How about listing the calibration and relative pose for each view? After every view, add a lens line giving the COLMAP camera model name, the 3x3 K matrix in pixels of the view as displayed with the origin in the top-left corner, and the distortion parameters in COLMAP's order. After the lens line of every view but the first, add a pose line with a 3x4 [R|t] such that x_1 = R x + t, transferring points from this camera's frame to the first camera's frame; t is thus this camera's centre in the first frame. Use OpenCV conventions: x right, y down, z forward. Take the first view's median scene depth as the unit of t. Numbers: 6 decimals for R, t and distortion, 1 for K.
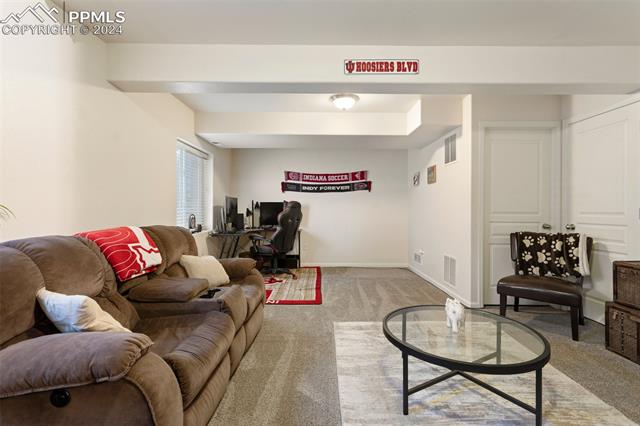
lens RADIAL K [[299.9, 0, 332.2], [0, 299.9, 211.8], [0, 0, 1]] dist [-0.005334, 0.003141]
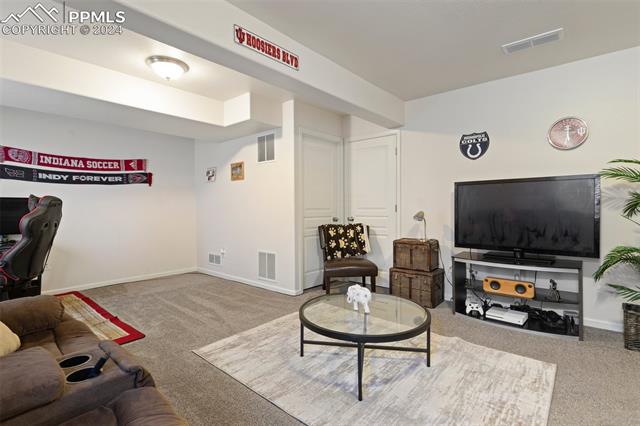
lens RADIAL K [[299.9, 0, 324.5], [0, 299.9, 215.3], [0, 0, 1]] dist [-0.005334, 0.003141]
pose [[0.670026, -0.029986, 0.741732, -0.220606], [0.014852, 0.999525, 0.026992, -0.002657], [-0.742189, -0.007069, 0.670154, 0.142417]]
